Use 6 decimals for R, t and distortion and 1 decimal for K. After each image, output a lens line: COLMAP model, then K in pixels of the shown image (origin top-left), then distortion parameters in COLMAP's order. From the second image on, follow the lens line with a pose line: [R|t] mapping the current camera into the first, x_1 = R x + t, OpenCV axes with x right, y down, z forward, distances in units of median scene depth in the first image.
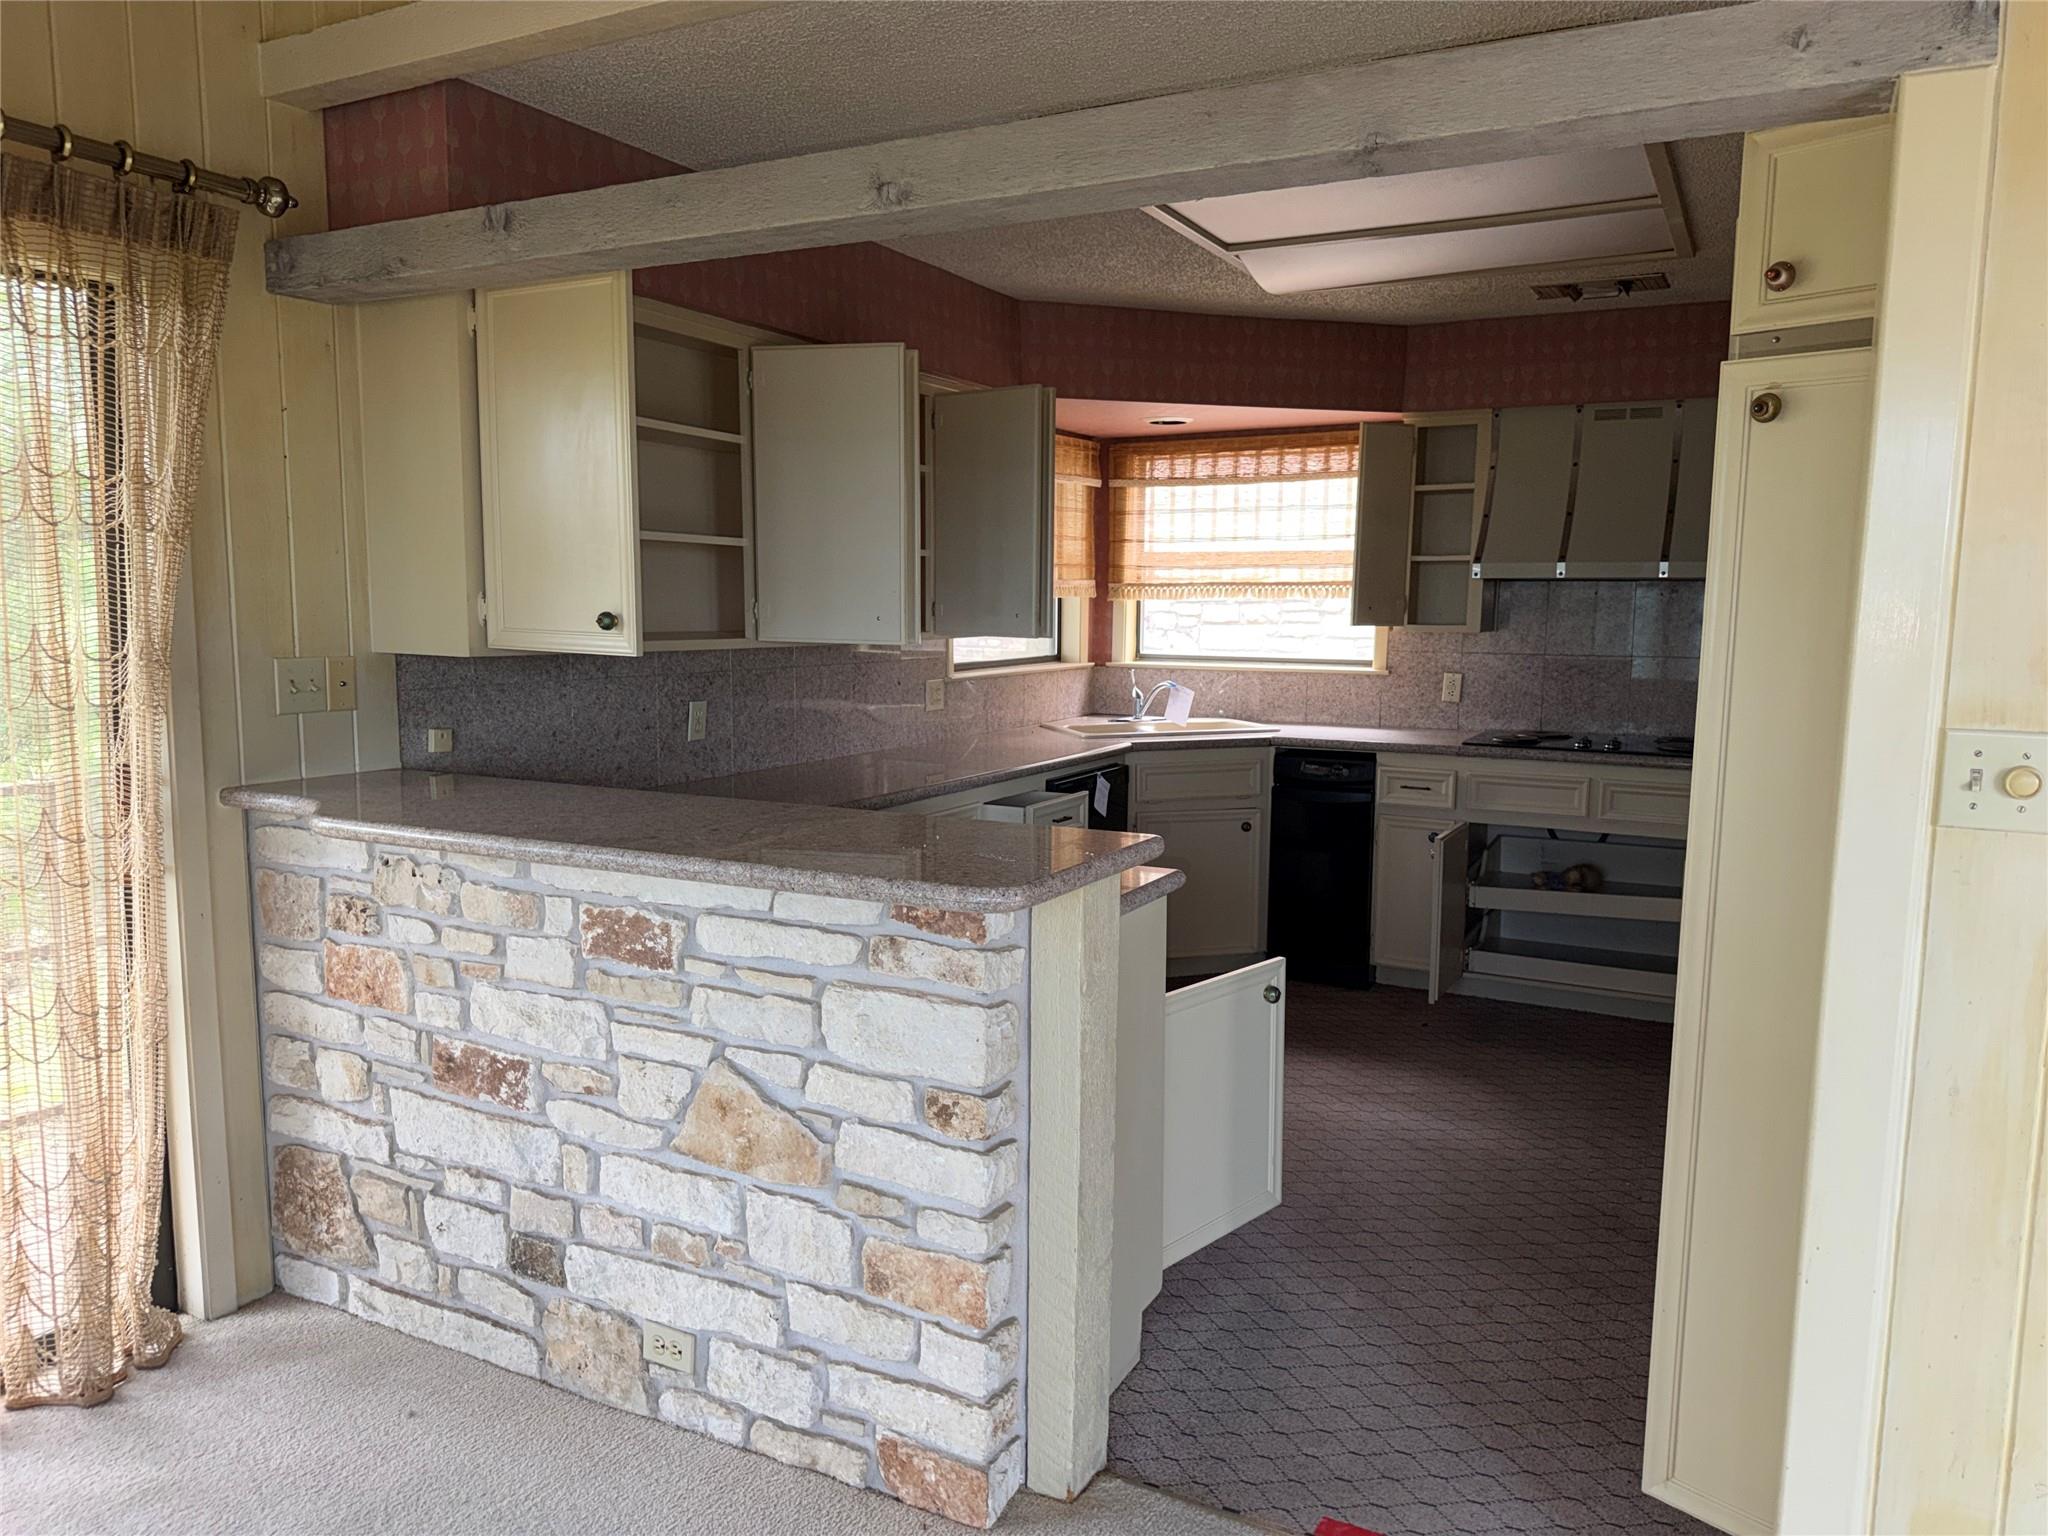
lens RADIAL K [[1440.8, 0, 1035.4], [0, 1440.8, 765.8], [0, 0, 1]] dist [0.045396, -0.048367]
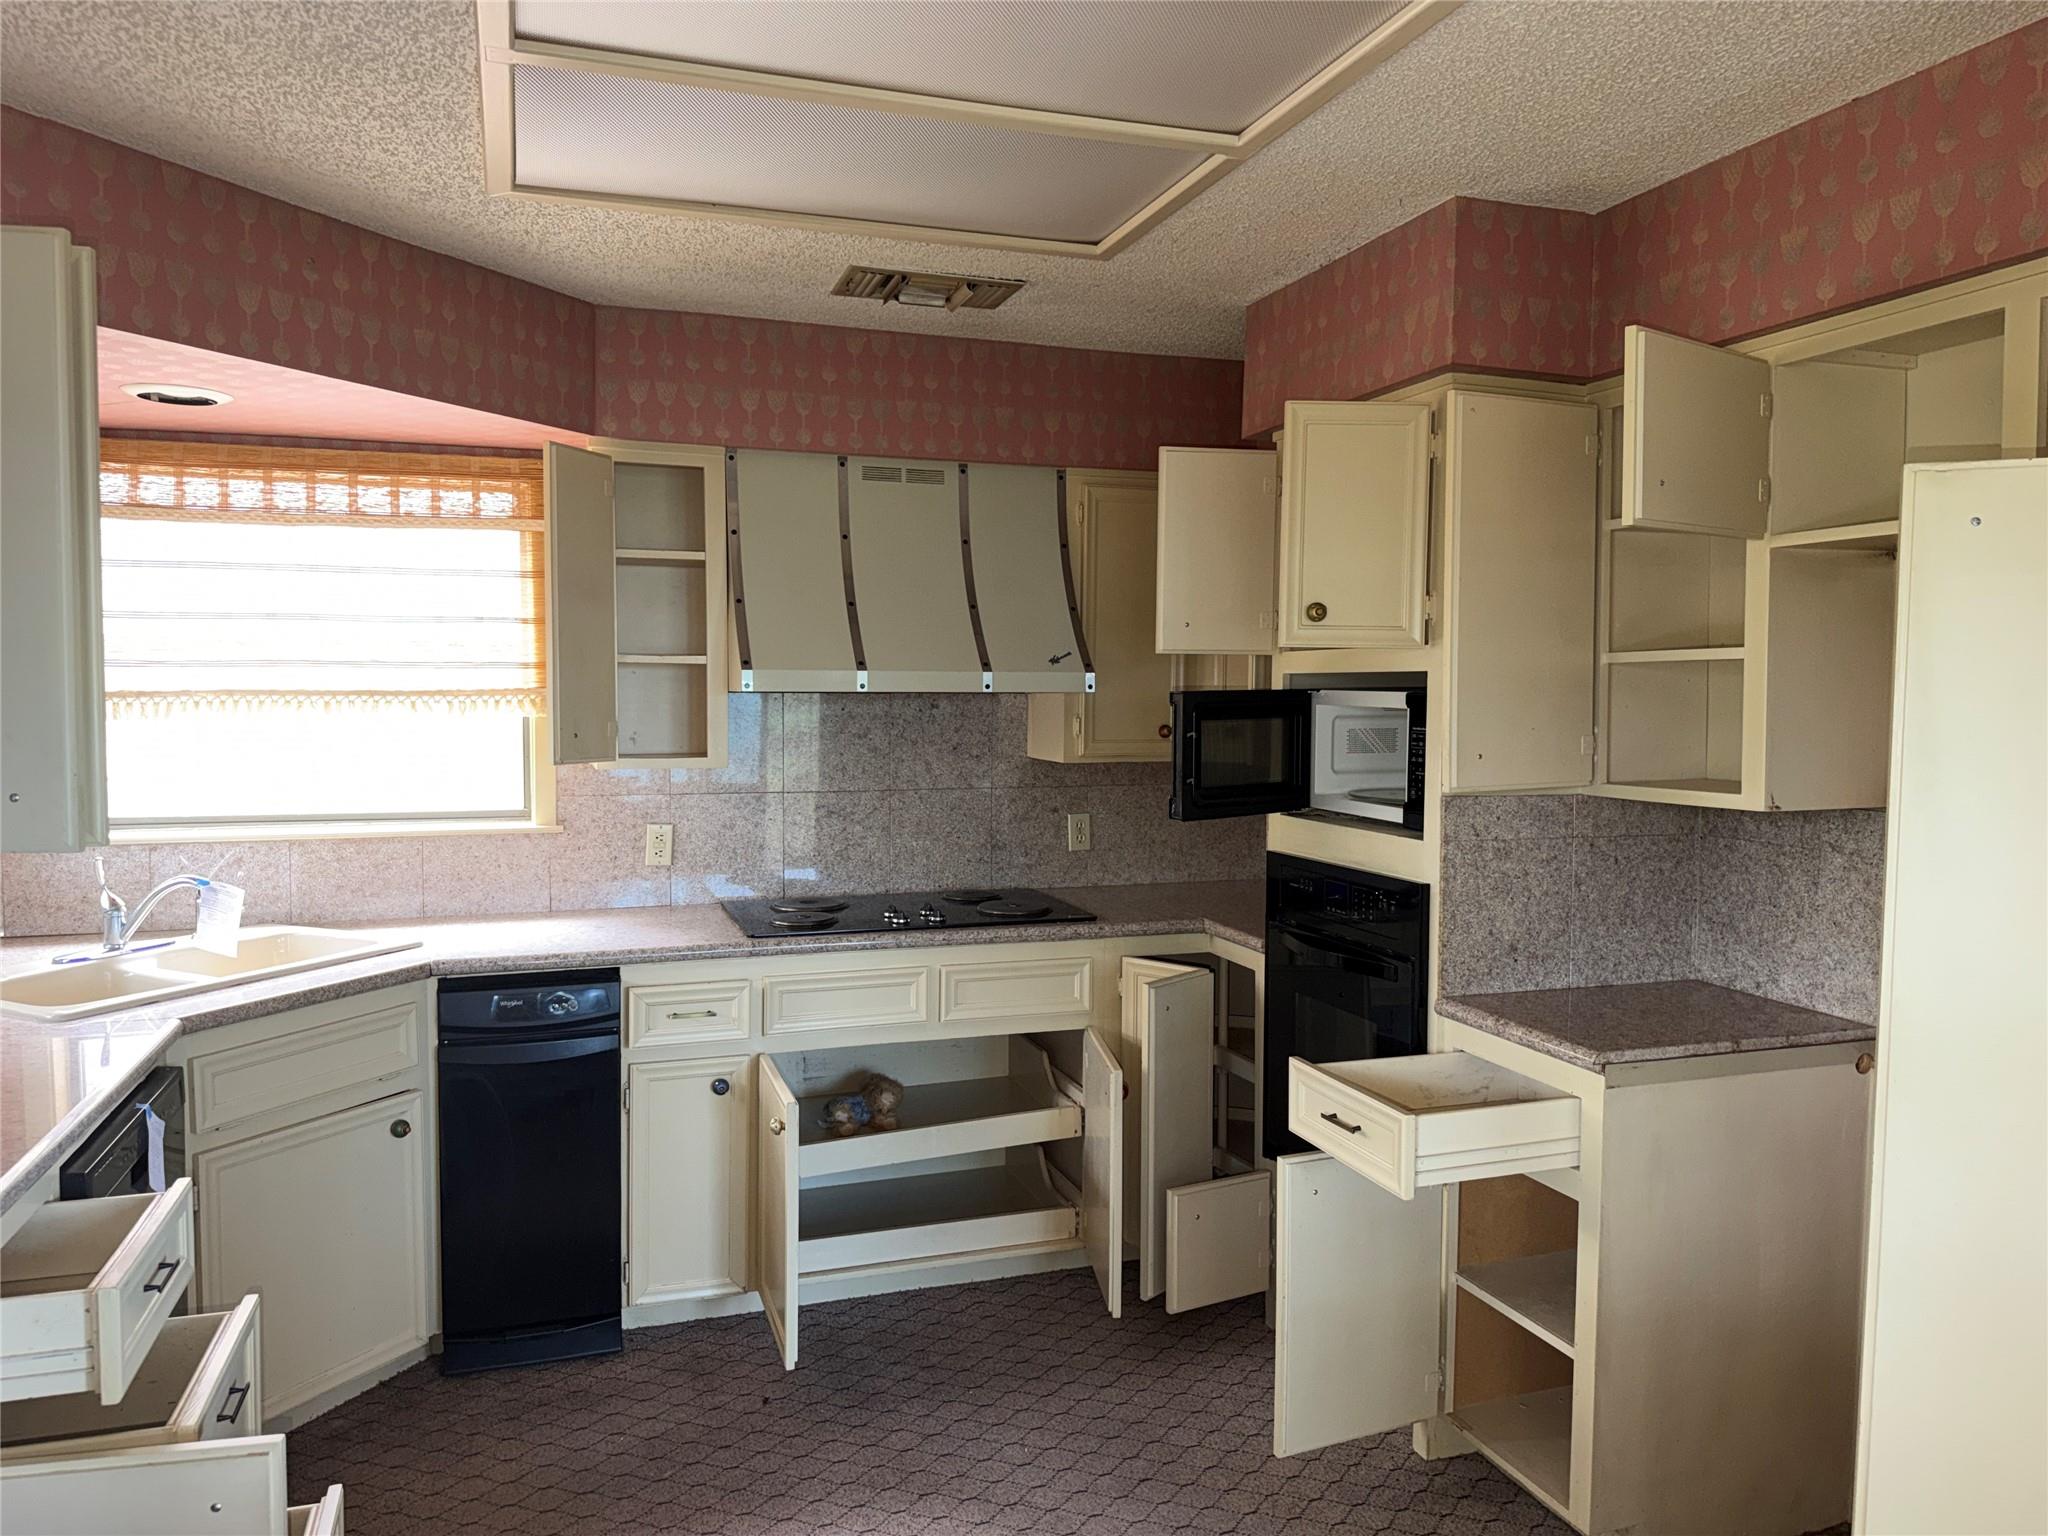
lens RADIAL K [[1440.8, 0, 1021.7], [0, 1440.8, 761.1], [0, 0, 1]] dist [0.045396, -0.048367]
pose [[0.678396, -0.047403, 0.733166, -0.098283], [0.077697, 0.996949, -0.007434, -0.078423], [-0.730577, 0.062008, 0.680009, 0.423995]]
